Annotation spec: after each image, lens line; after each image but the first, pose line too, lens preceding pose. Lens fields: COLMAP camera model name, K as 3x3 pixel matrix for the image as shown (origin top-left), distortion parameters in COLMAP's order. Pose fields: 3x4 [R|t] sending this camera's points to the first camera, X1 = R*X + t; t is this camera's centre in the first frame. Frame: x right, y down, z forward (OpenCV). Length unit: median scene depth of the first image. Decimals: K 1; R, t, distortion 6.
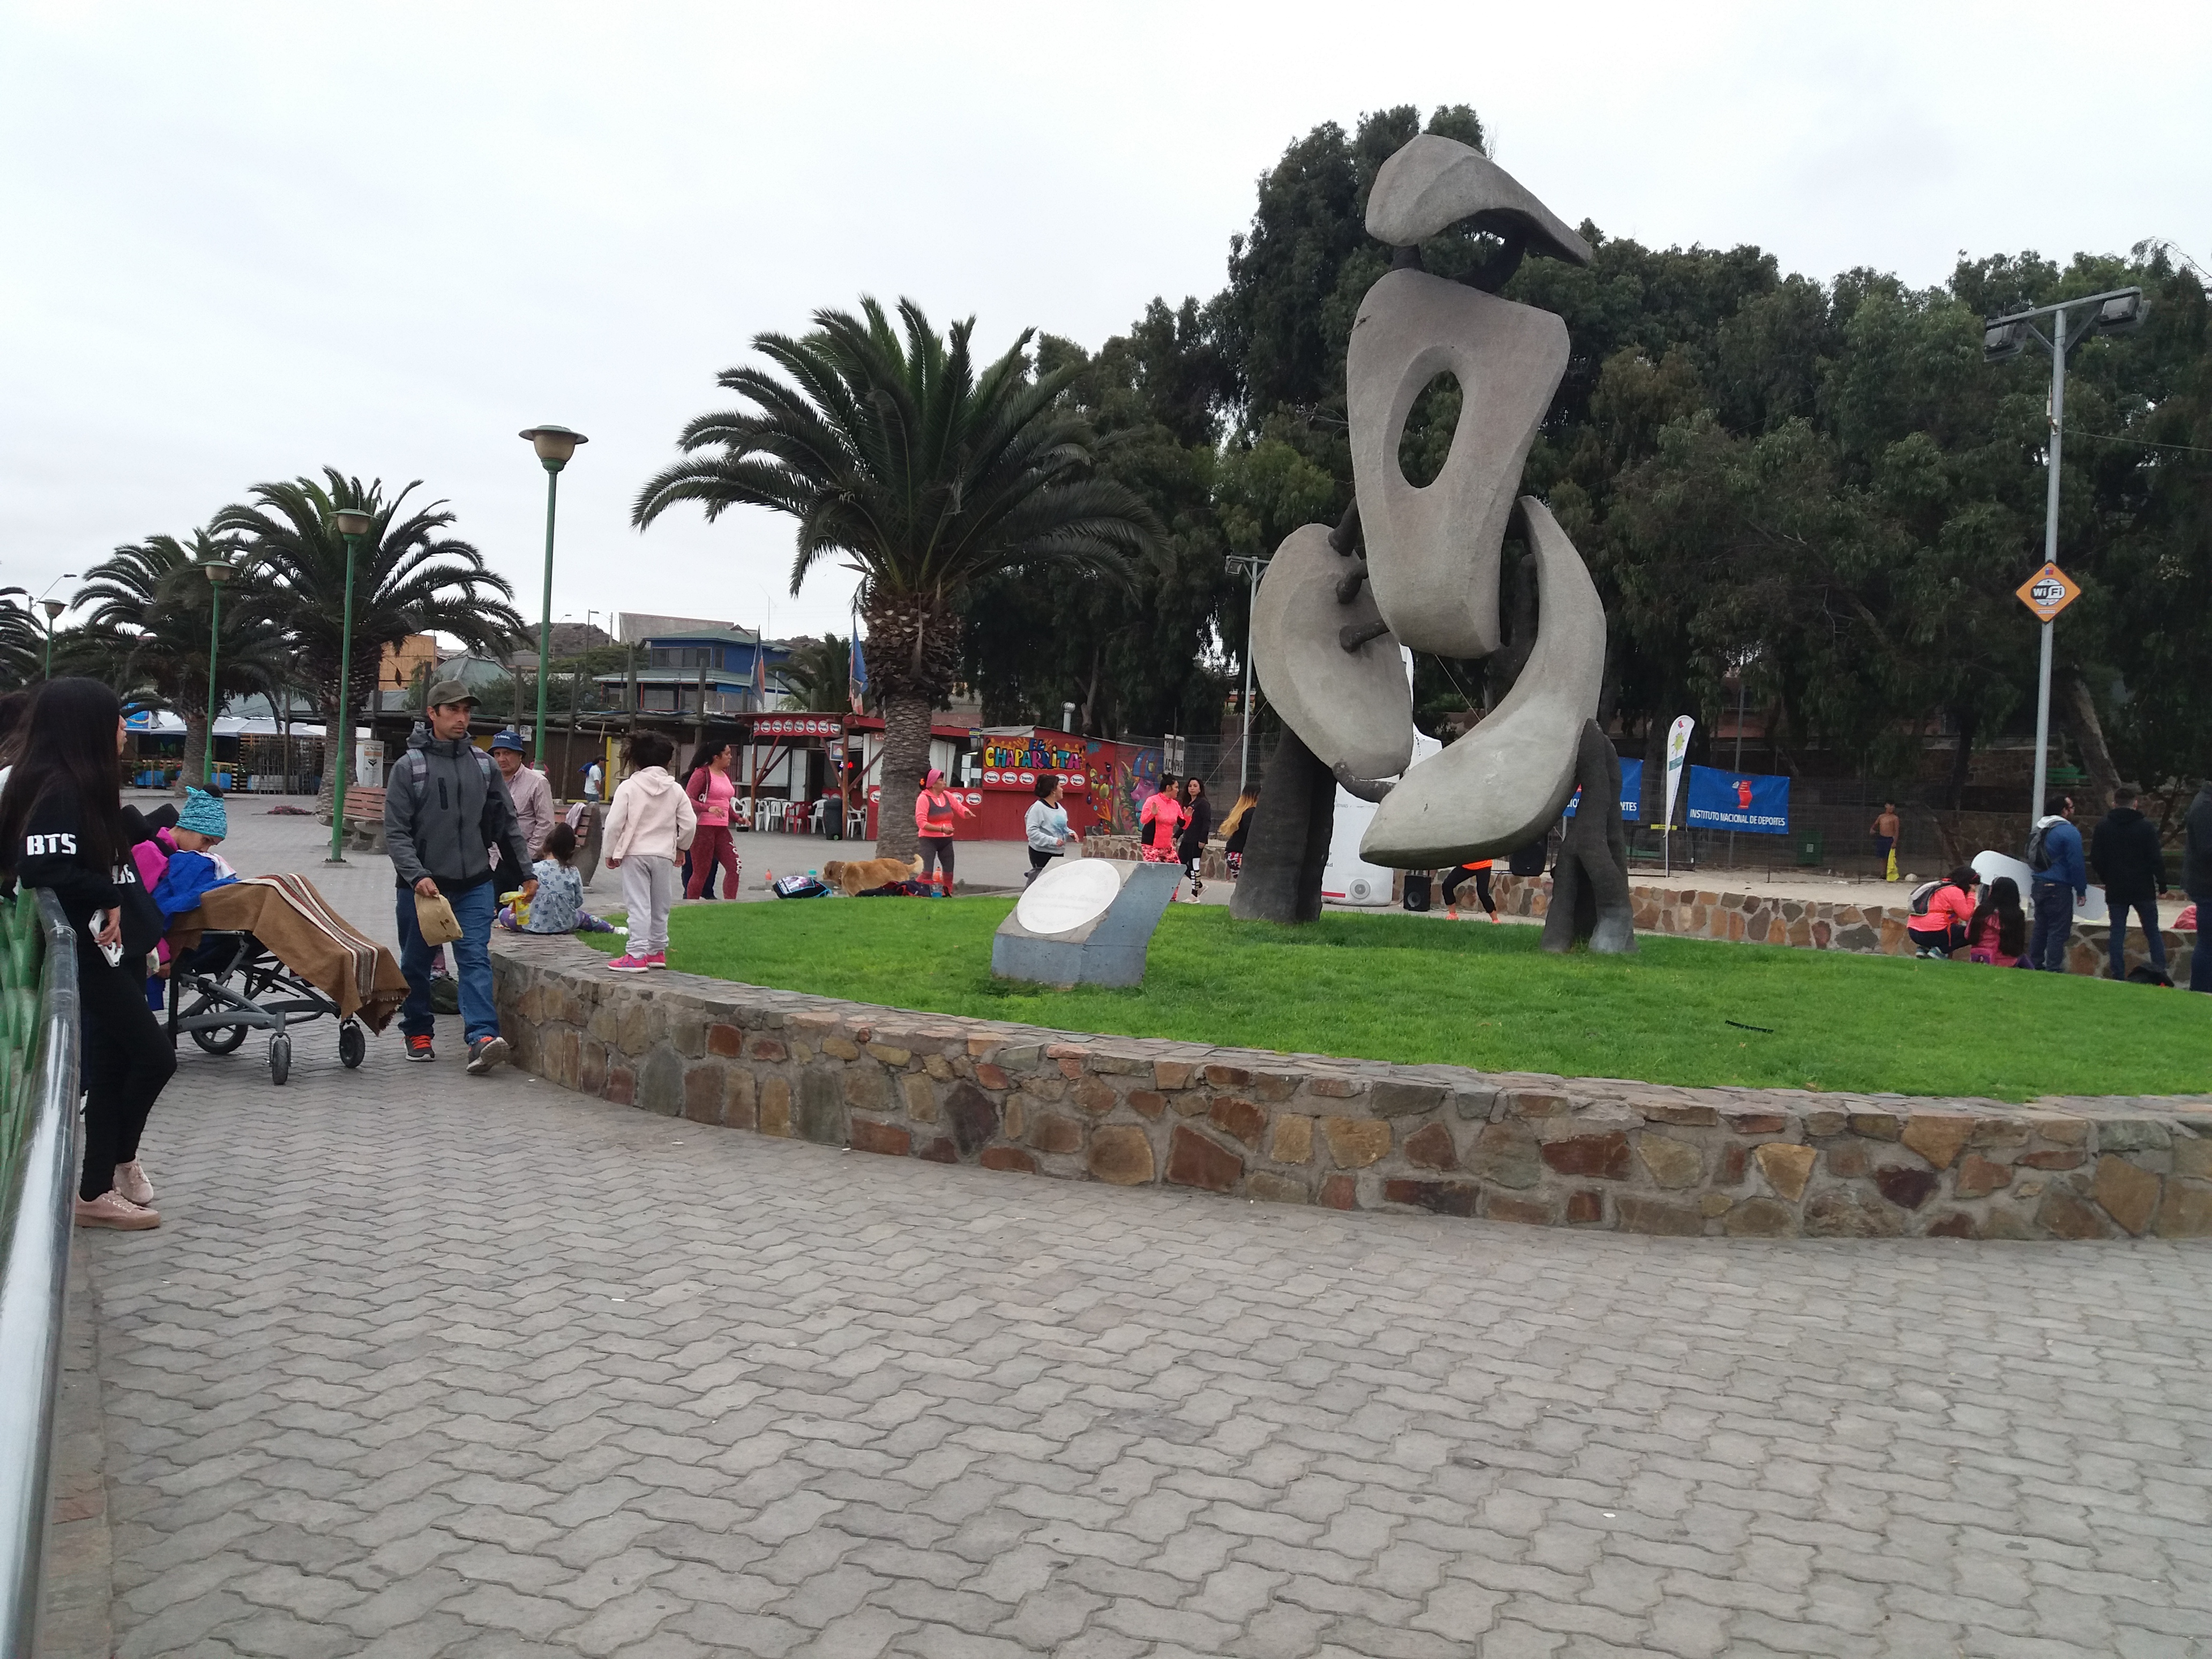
lens RADIAL K [[1807.6, 0, 1108.8], [0, 1807.6, 775.4], [0, 0, 1]] dist [0.386418, -0.391581]
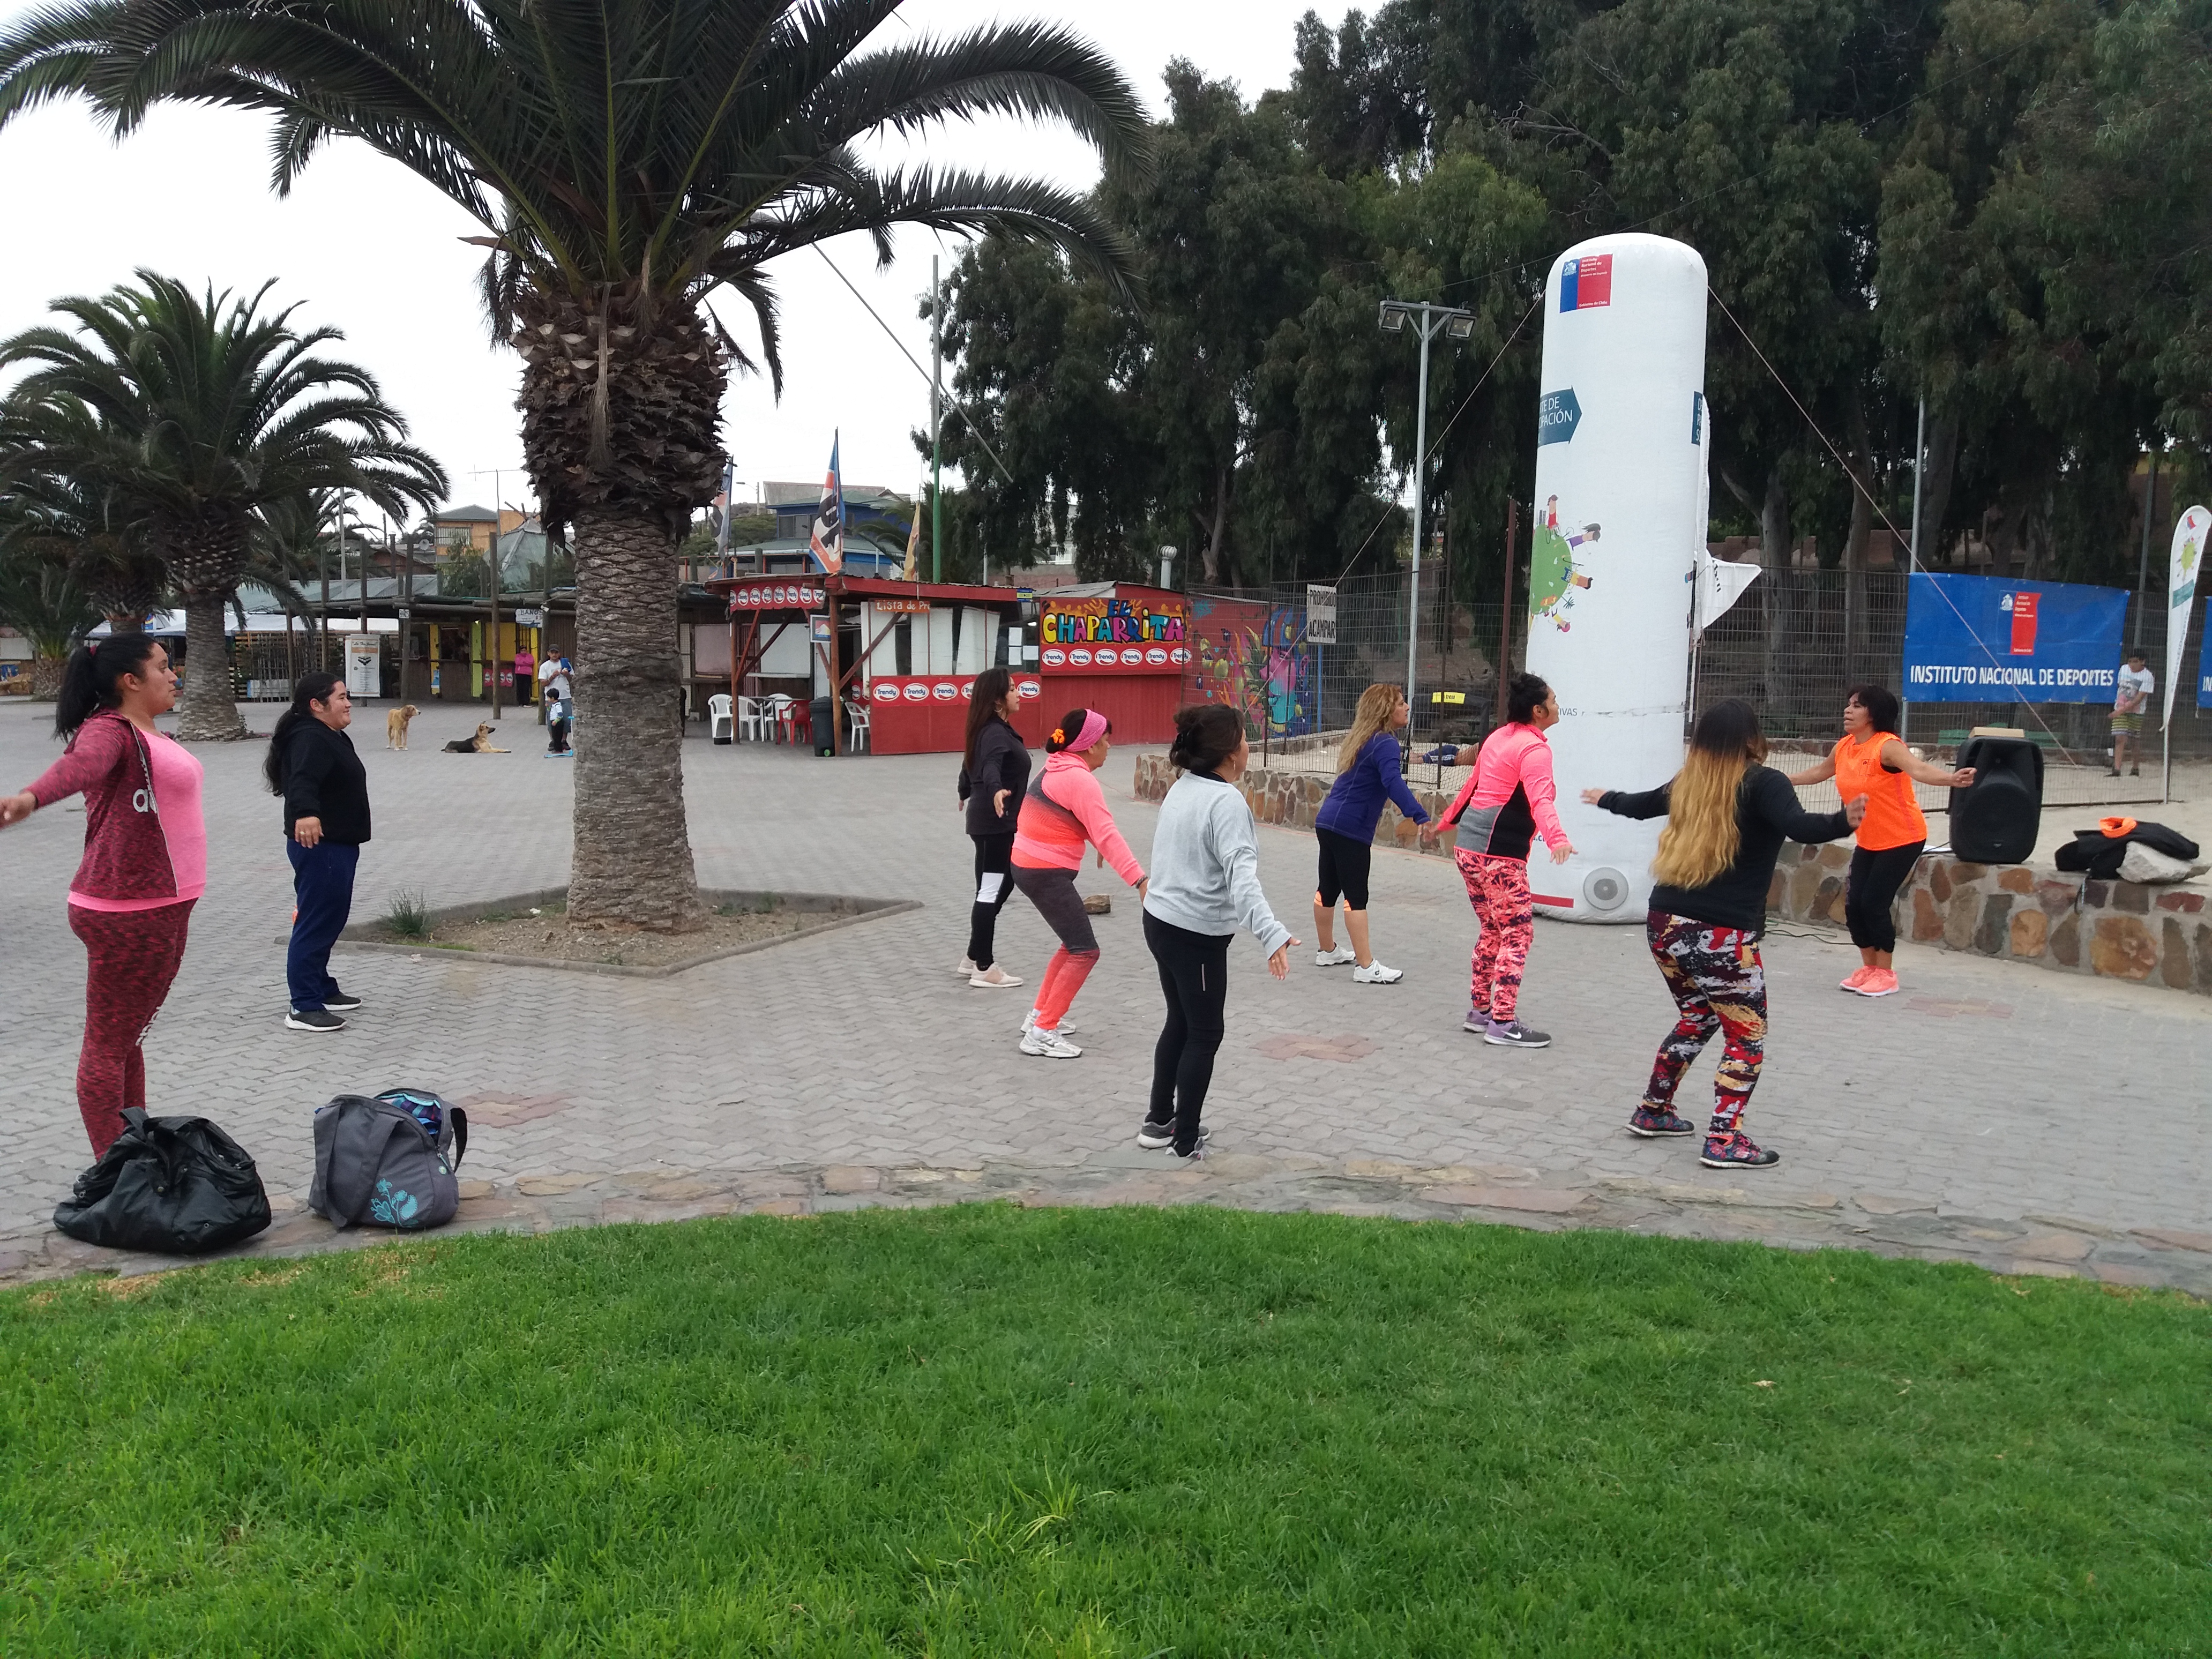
lens RADIAL K [[1827.2, 0, 1103.1], [0, 1827.2, 831.9], [0, 0, 1]] dist [0.102797, -0.151443]
pose [[0.992358, -0.025731, -0.120678, 0.037948], [0.038213, 0.994021, 0.102284, -0.003594], [0.117325, -0.106114, 0.987408, 0.295881]]
